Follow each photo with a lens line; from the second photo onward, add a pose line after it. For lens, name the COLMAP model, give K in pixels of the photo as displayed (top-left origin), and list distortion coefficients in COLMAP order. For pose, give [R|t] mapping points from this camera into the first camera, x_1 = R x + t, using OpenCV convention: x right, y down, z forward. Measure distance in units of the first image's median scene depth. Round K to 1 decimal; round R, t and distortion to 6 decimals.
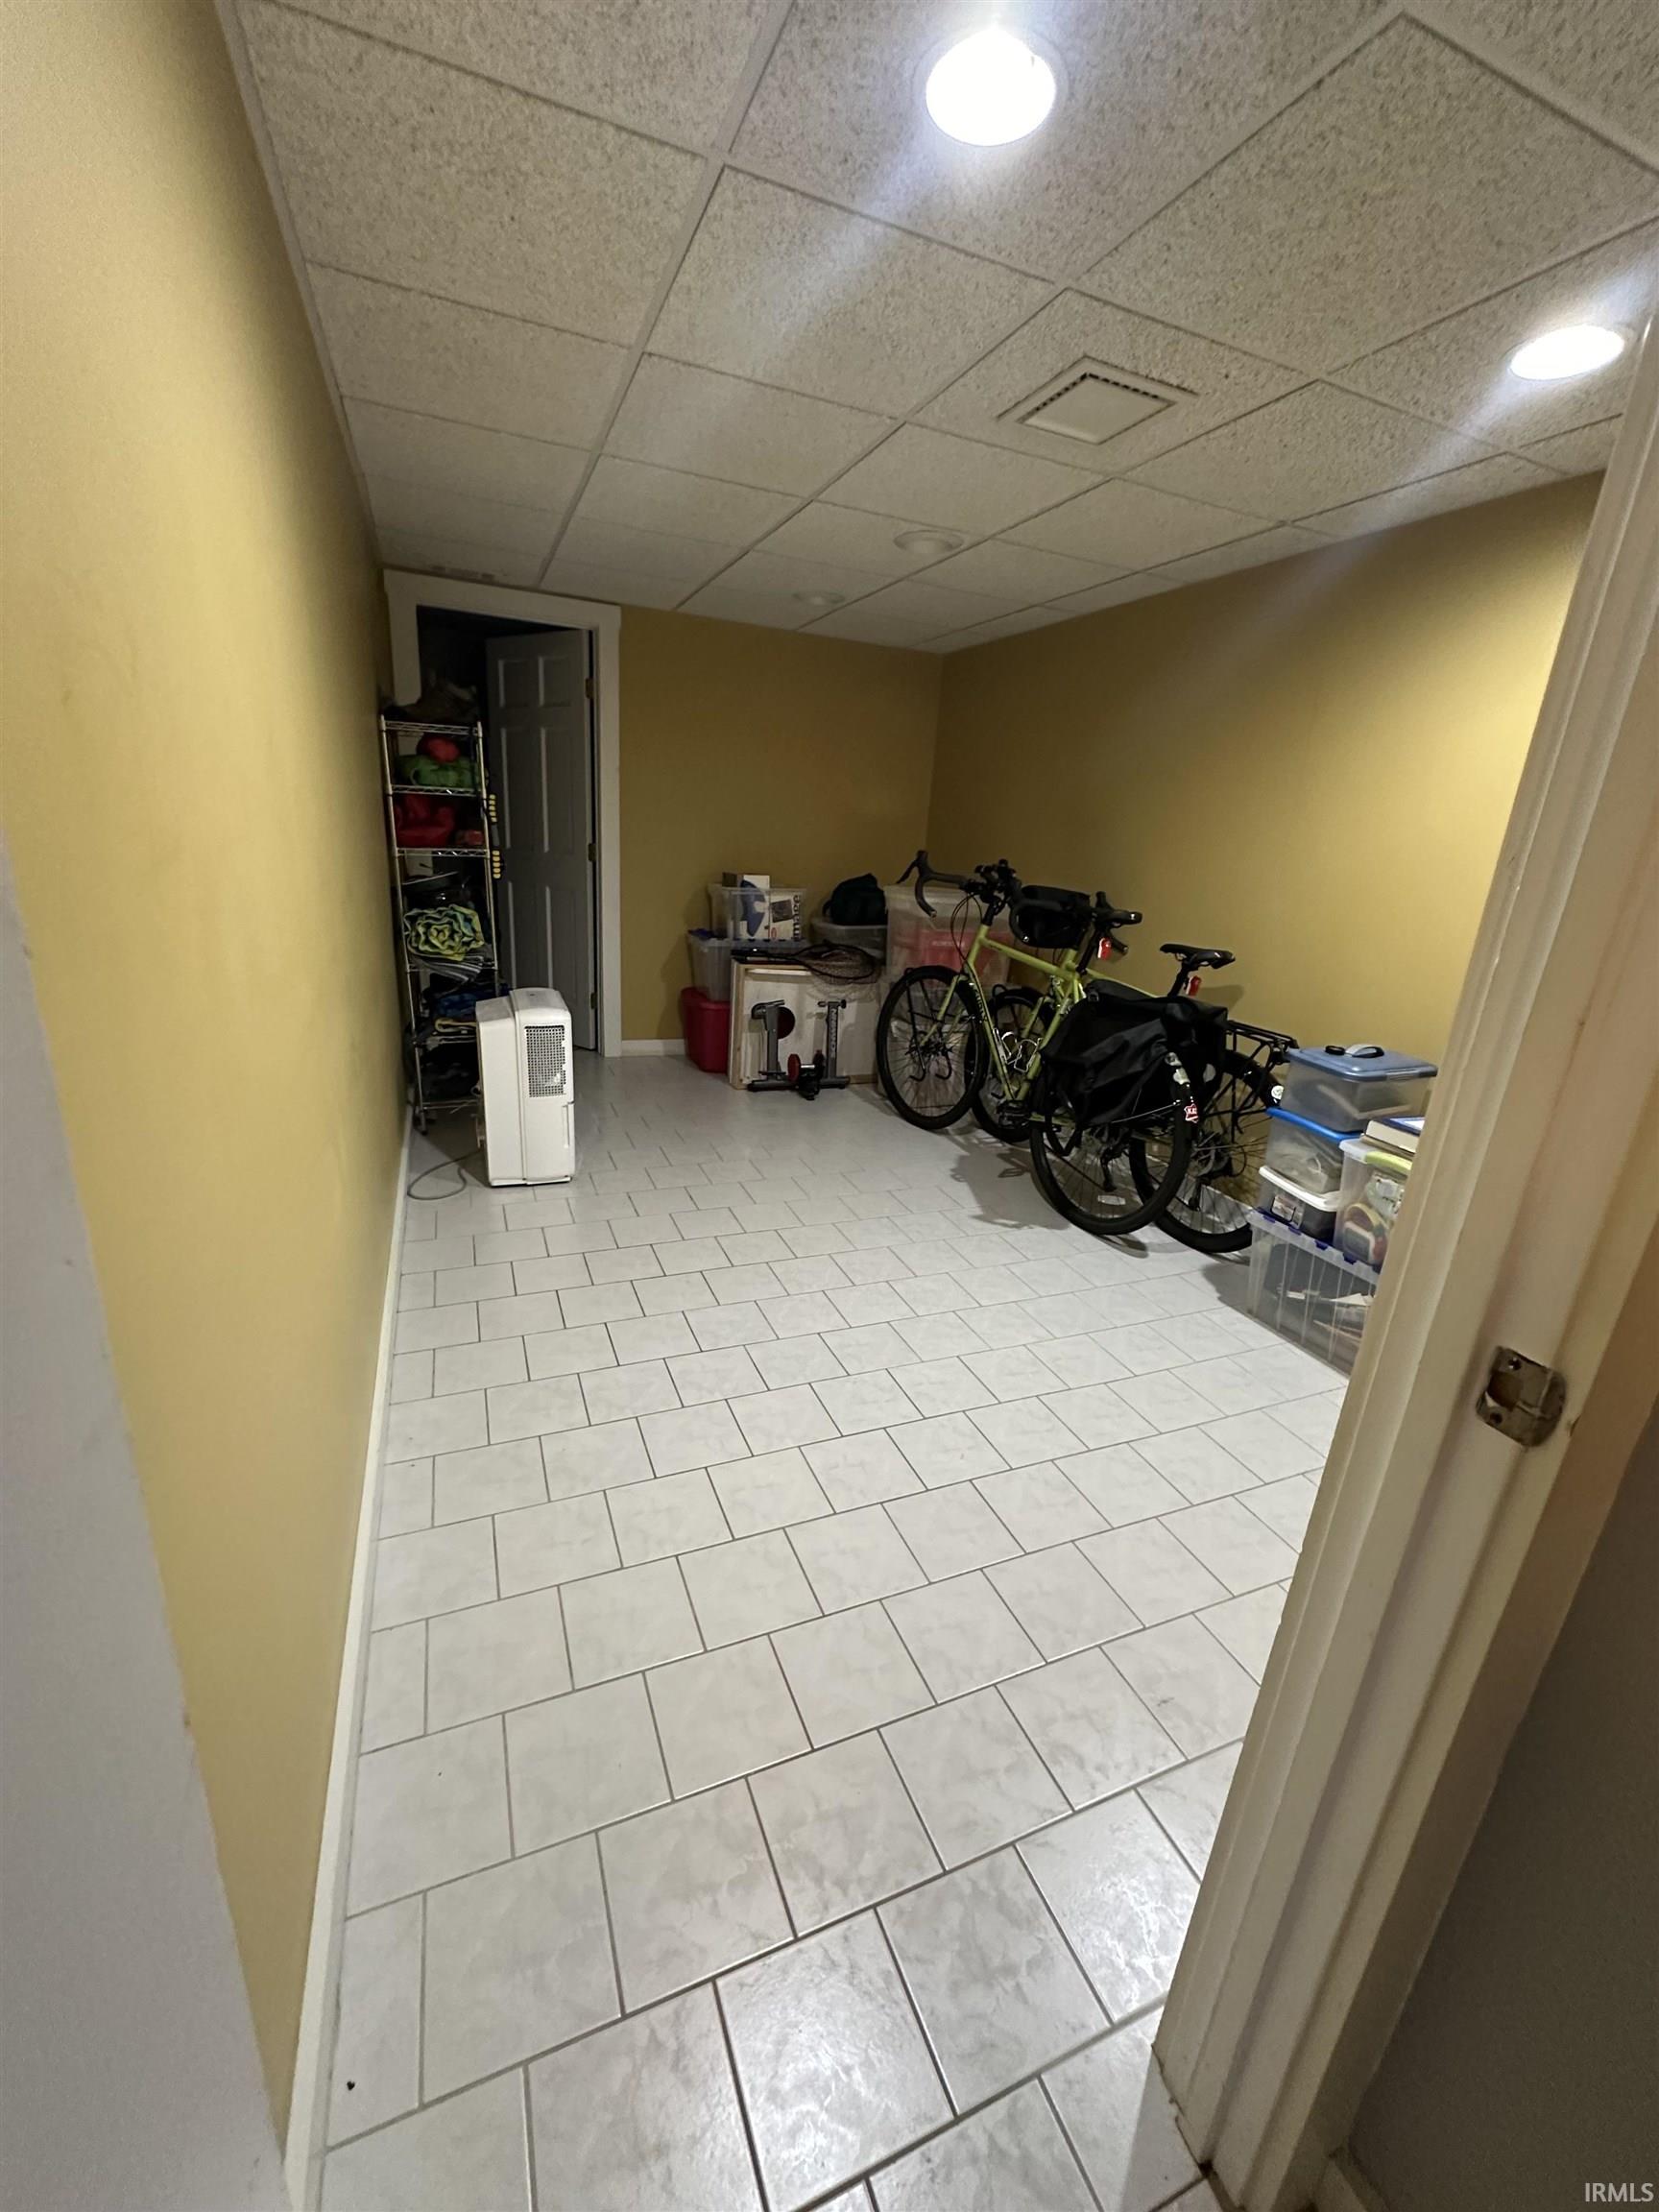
lens RADIAL K [[885.3, 0, 829.6], [0, 885.3, 1110.3], [0, 0, 1]] dist [-0.003483, 0.000352]
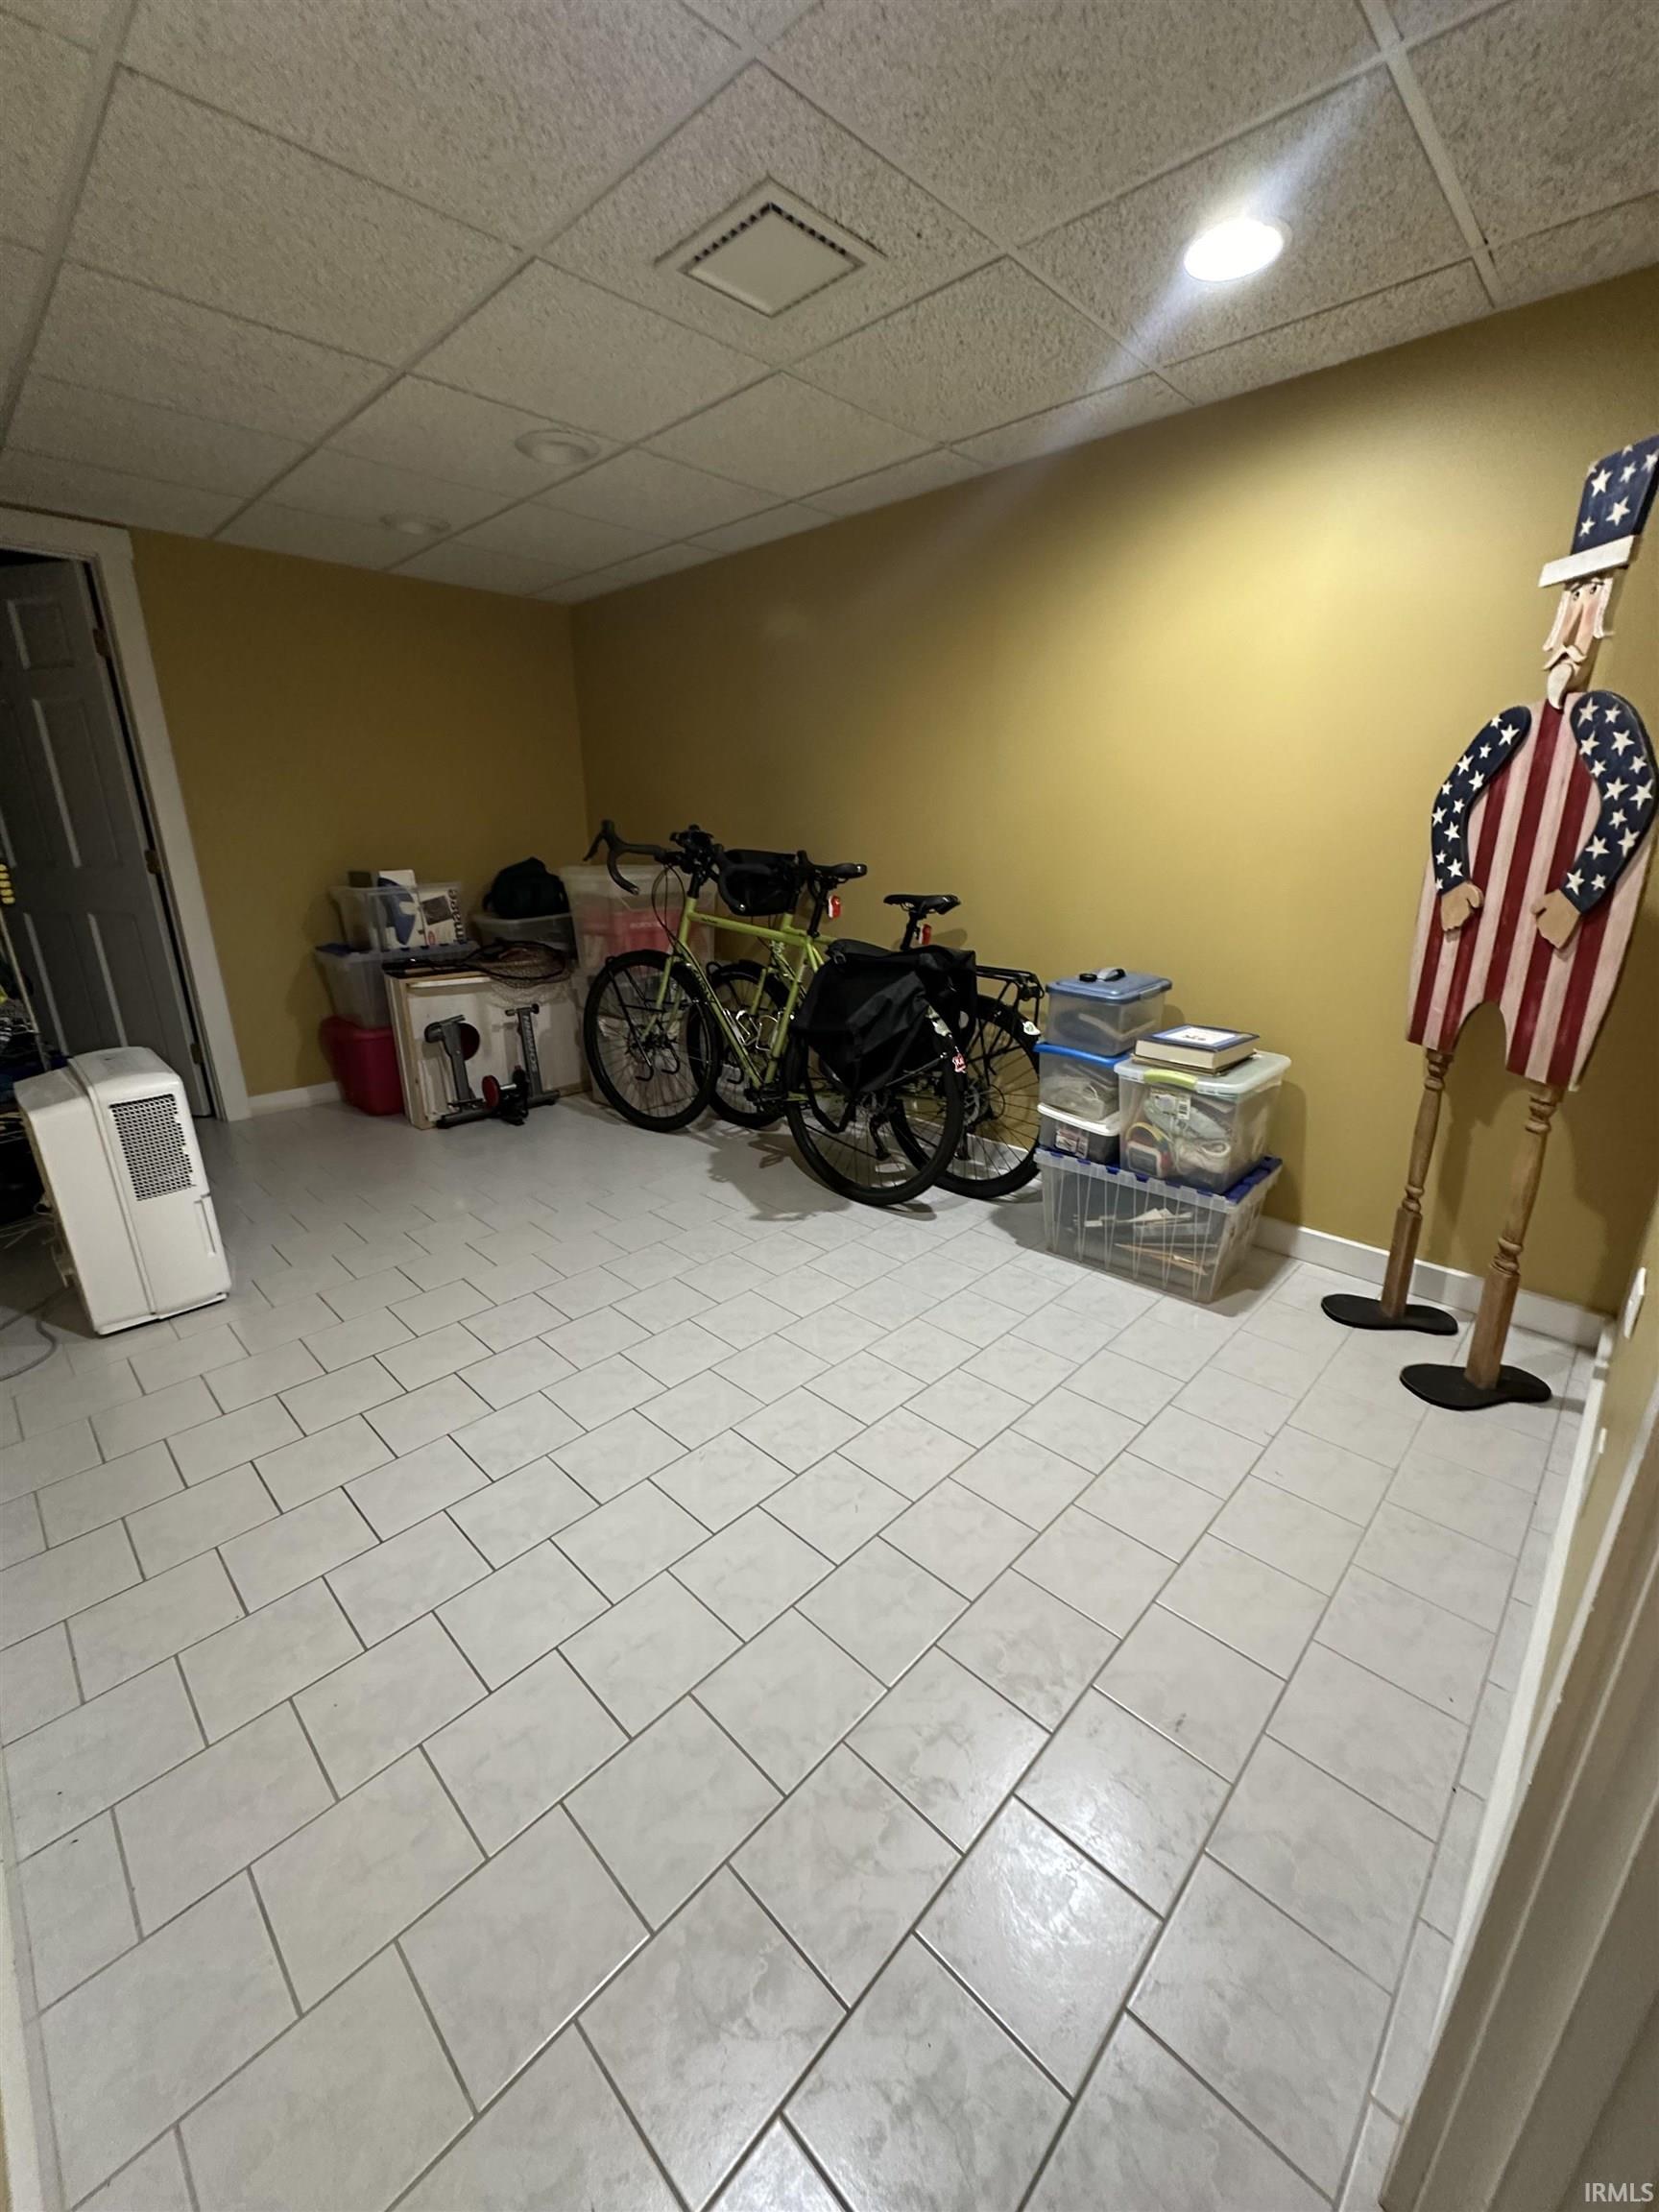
lens RADIAL K [[885.3, 0, 832.2], [0, 885.3, 1108.1], [0, 0, 1]] dist [-0.003483, 0.000352]
pose [[0.916160, -0.189744, 0.353055, -0.065034], [0.184287, 0.981633, 0.049348, -0.020991], [-0.355934, 0.019853, 0.934300, 0.136842]]
